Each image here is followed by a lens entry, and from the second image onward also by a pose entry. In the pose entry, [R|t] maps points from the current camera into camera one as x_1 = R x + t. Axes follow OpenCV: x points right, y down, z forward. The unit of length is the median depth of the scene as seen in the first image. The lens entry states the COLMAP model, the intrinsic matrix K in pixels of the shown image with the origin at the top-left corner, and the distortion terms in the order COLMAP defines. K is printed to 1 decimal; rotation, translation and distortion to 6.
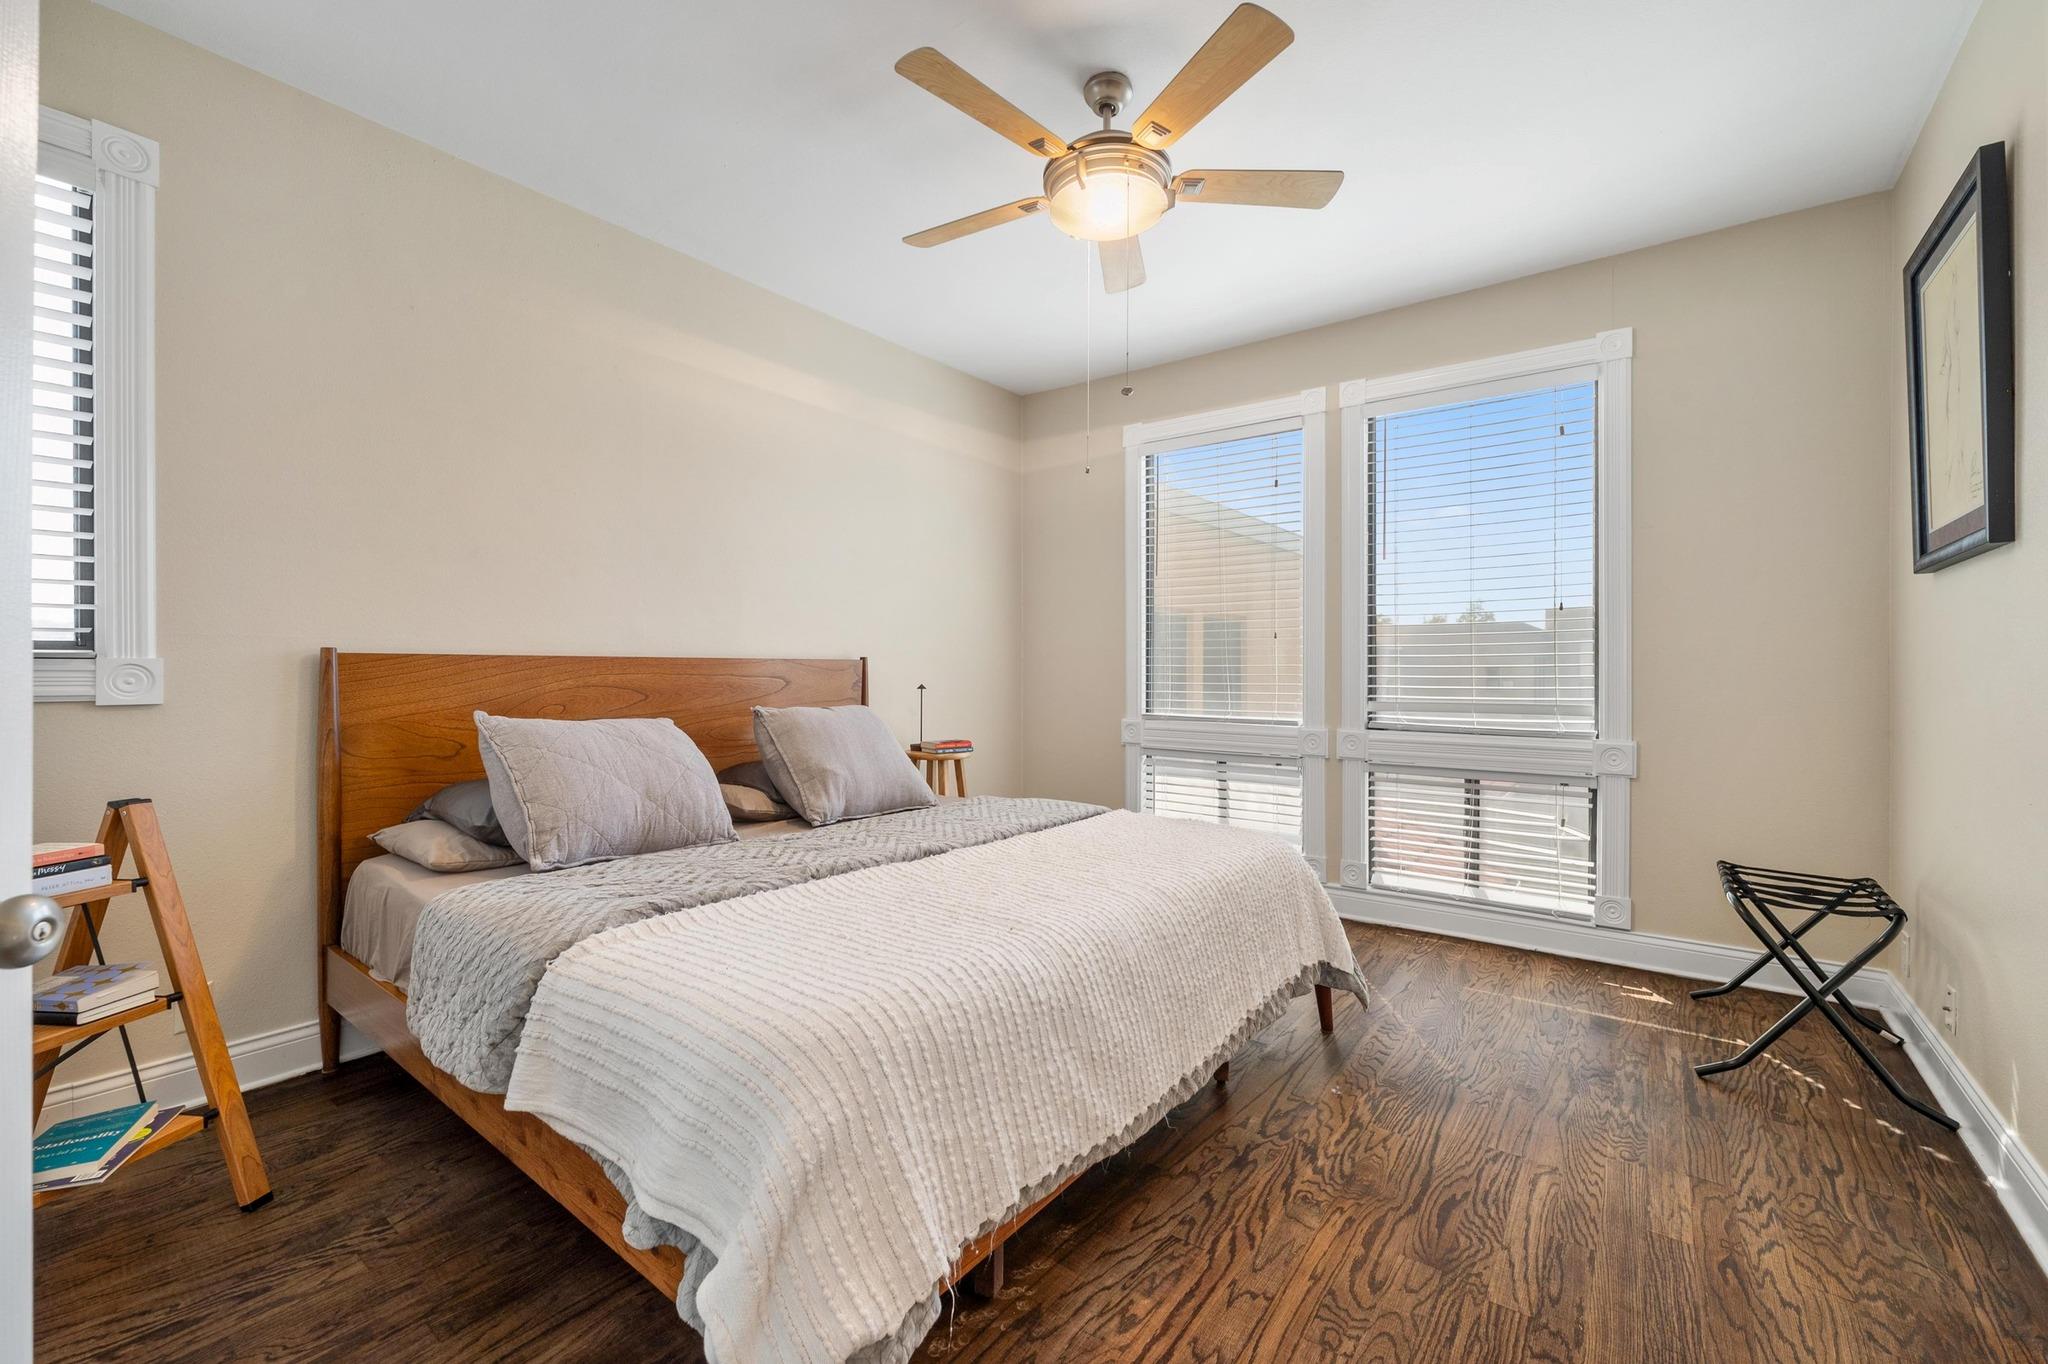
lens RADIAL K [[833.1, 0, 1021.7], [0, 833.1, 676.4], [0, 0, 1]] dist [-0.015170, -0.000050]
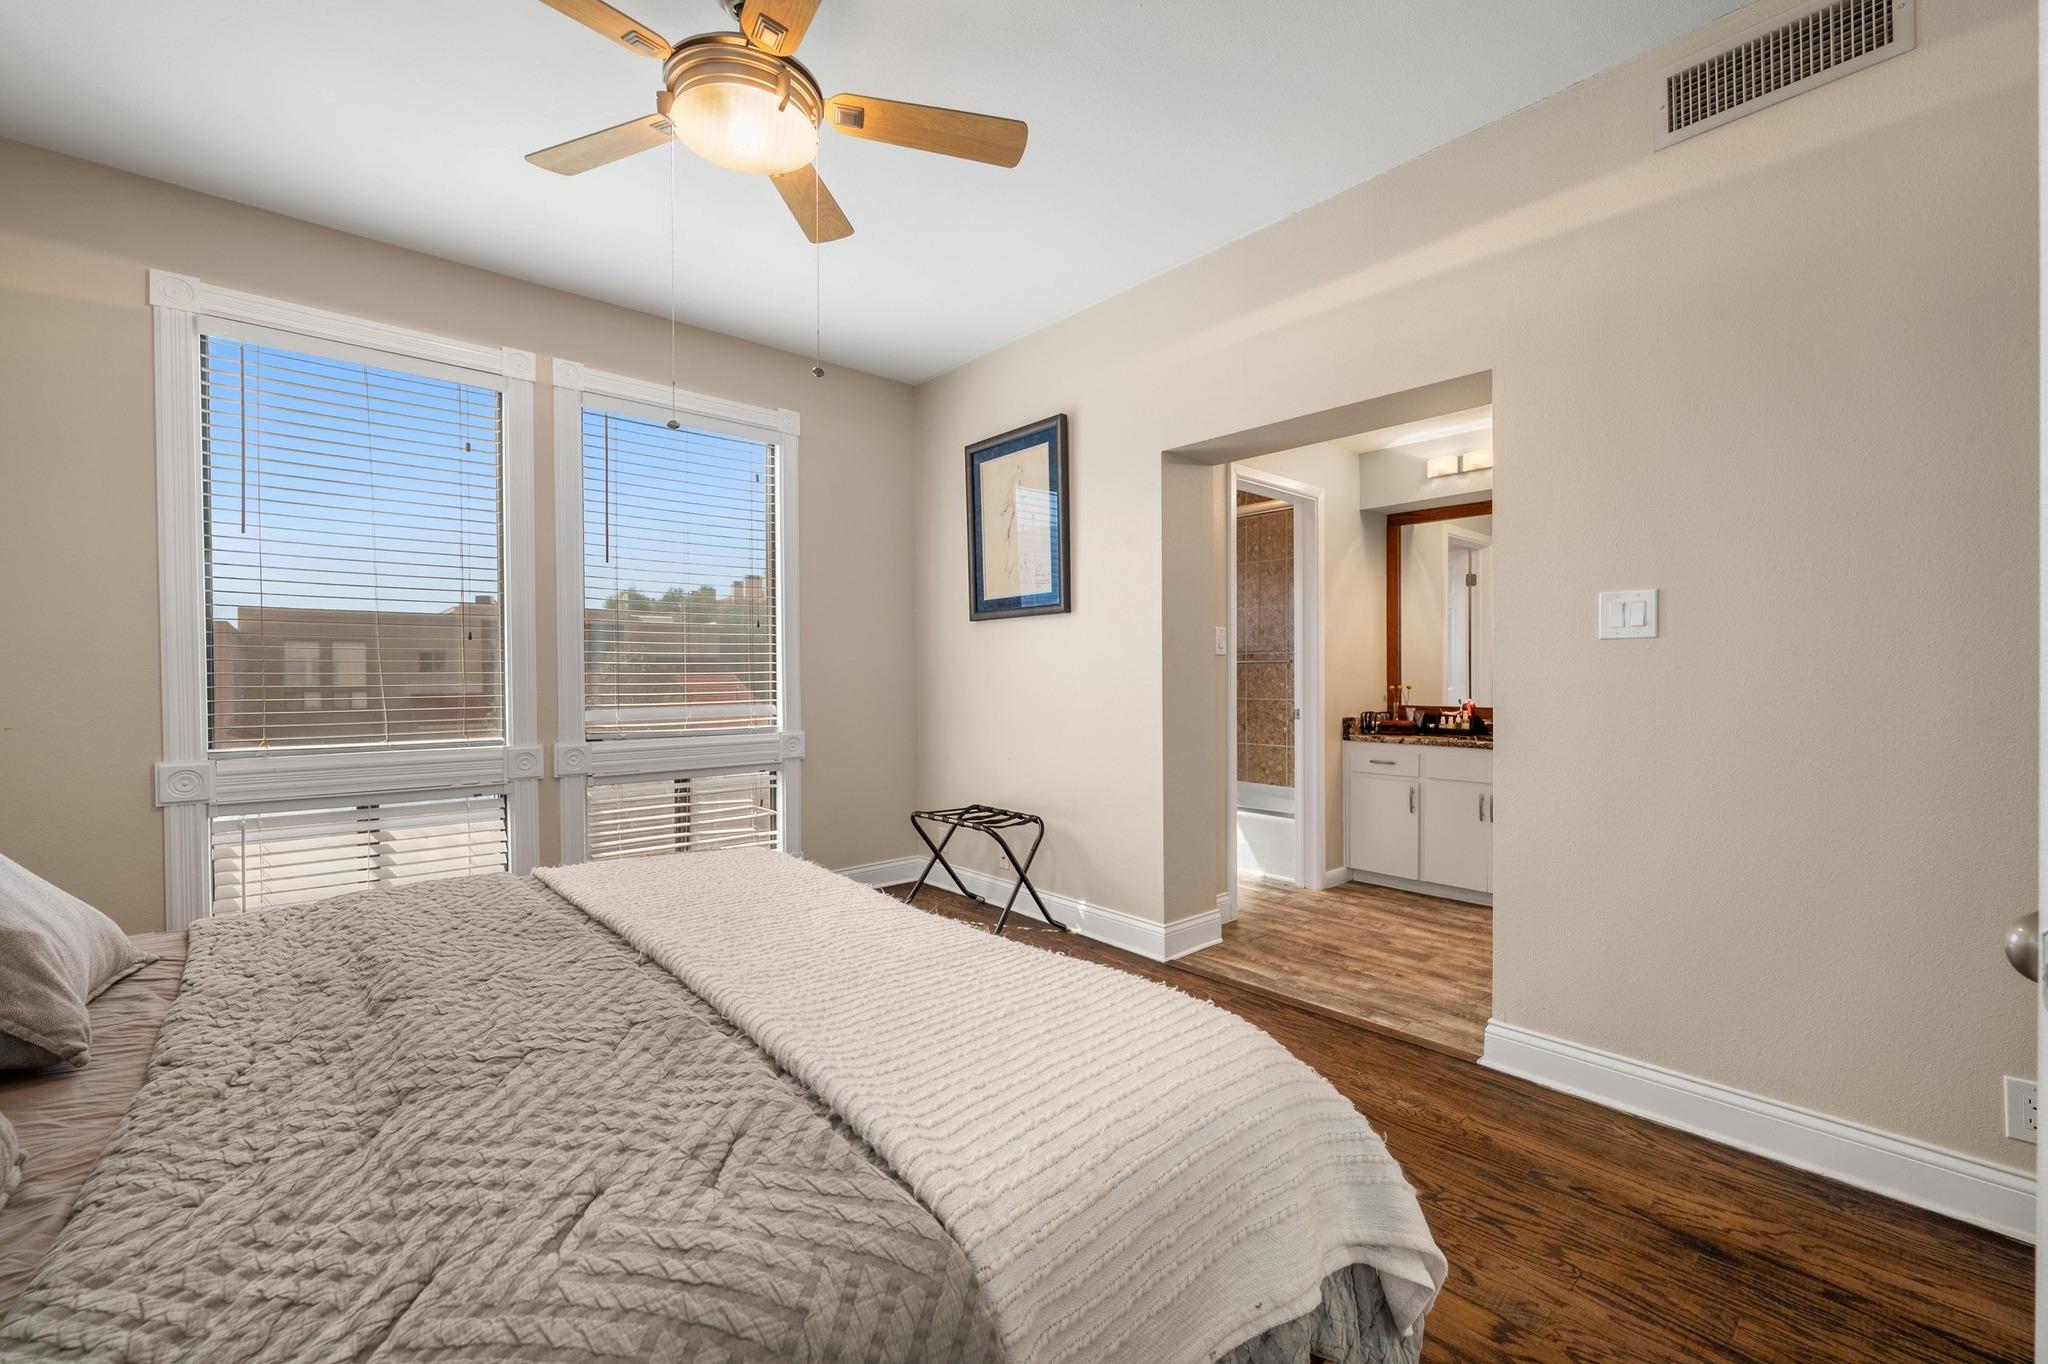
lens RADIAL K [[833.7, 0, 1023.0], [0, 833.7, 686.8], [0, 0, 1]] dist [-0.013093, 0.000023]
pose [[0.202501, -0.015710, 0.979156, -0.471625], [0.011550, 0.999840, 0.013653, -0.005745], [-0.979214, 0.008545, 0.202650, 0.390668]]
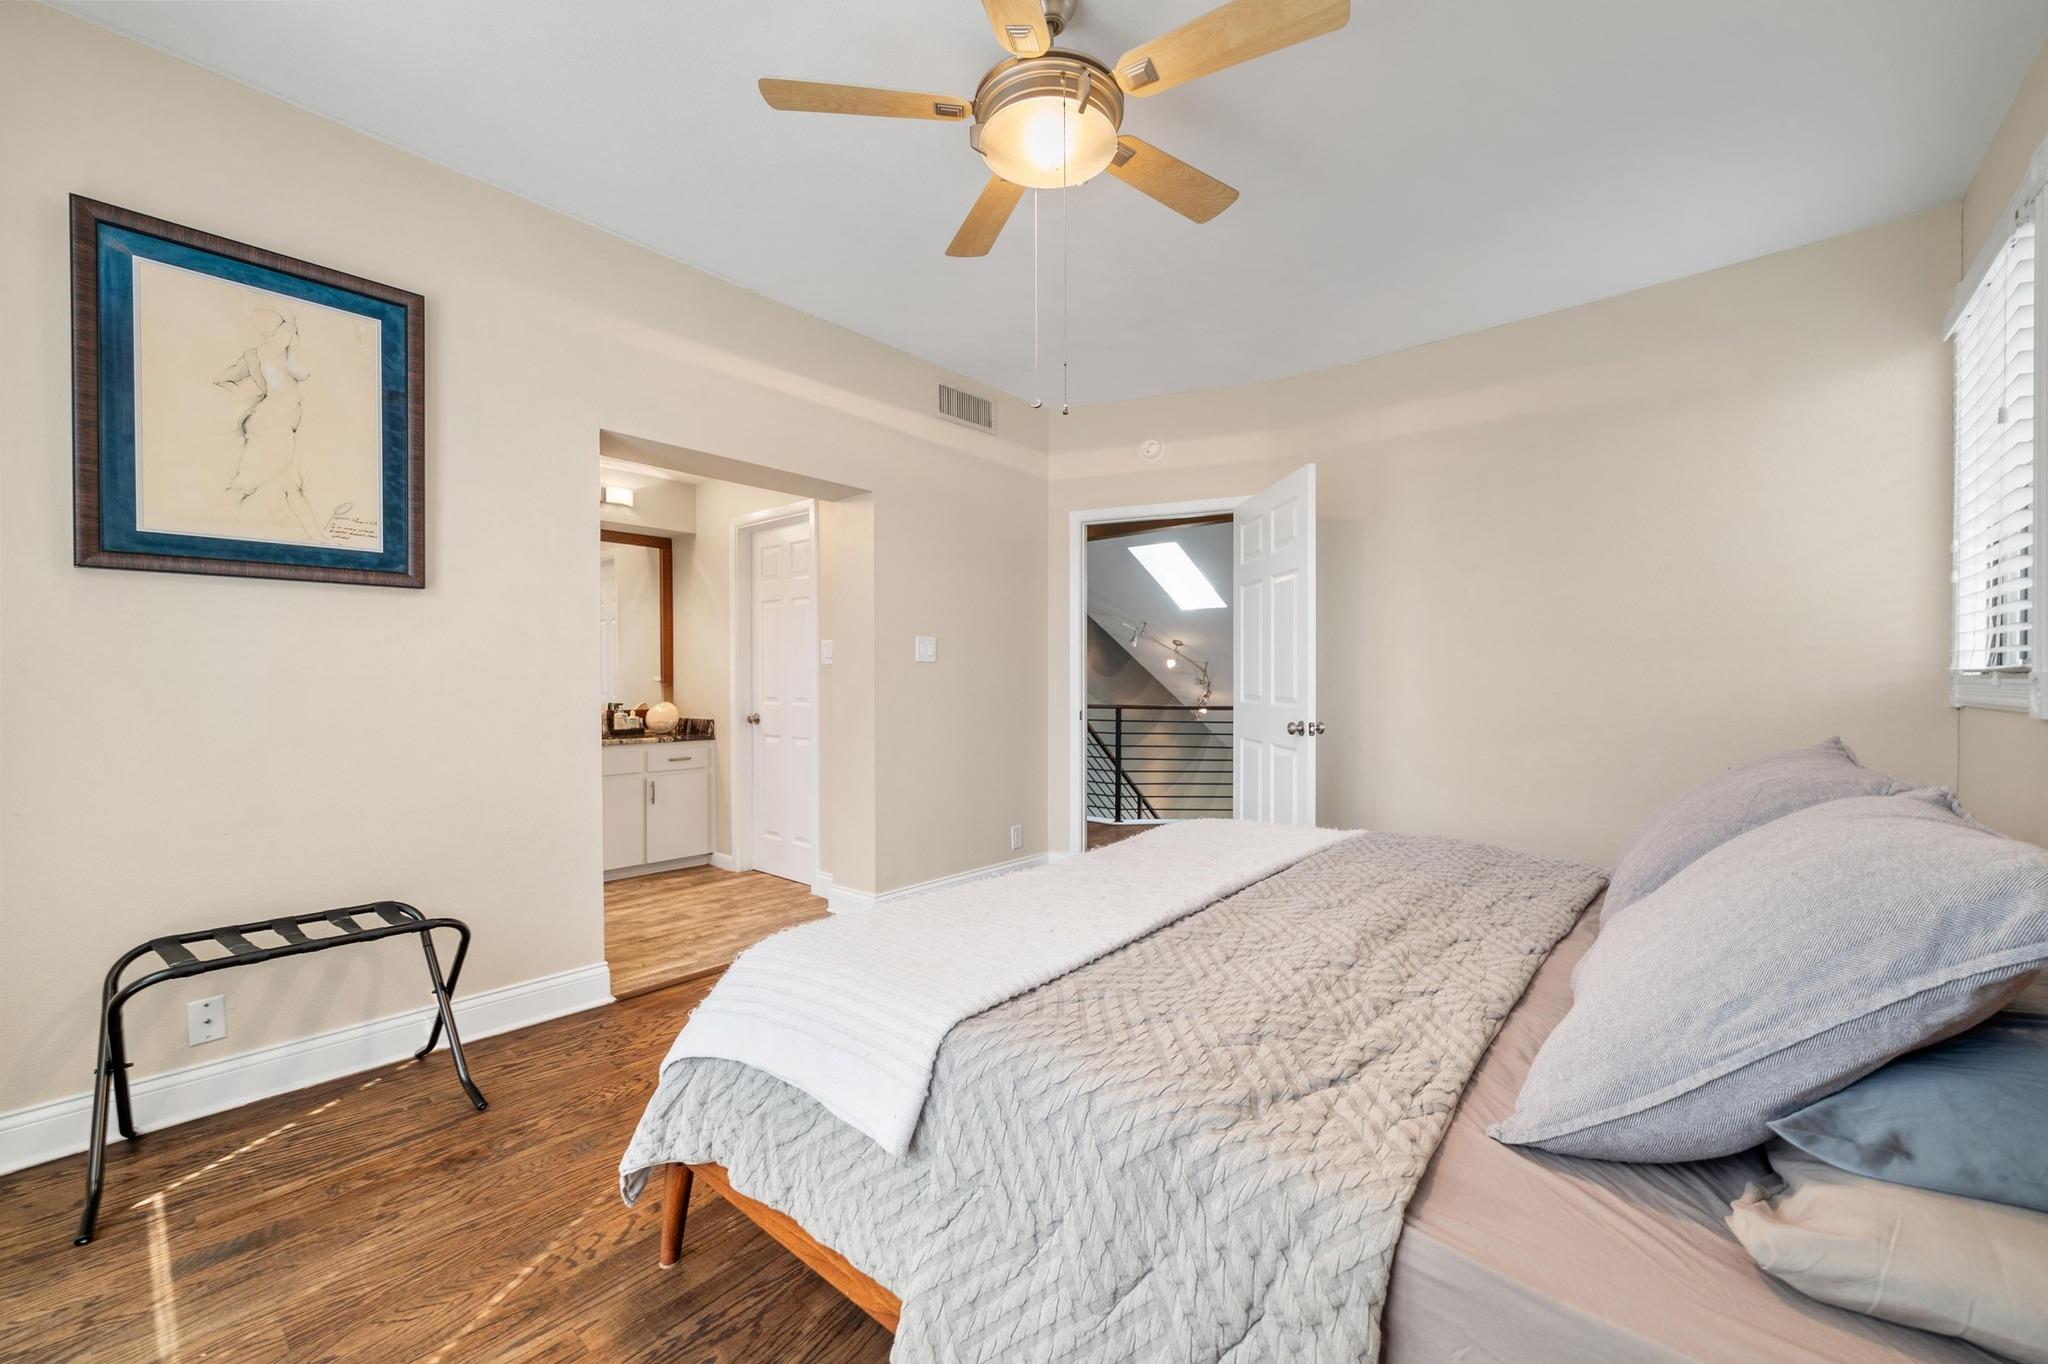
lens RADIAL K [[825.4, 0, 1017.8], [0, 825.4, 680.7], [0, 0, 1]] dist [-0.012981, -0.000040]
pose [[-0.998364, -0.000567, 0.057178, 0.061872], [-0.000104, 0.999967, 0.008093, -0.010432], [-0.057181, 0.008073, -0.998331, 1.297211]]
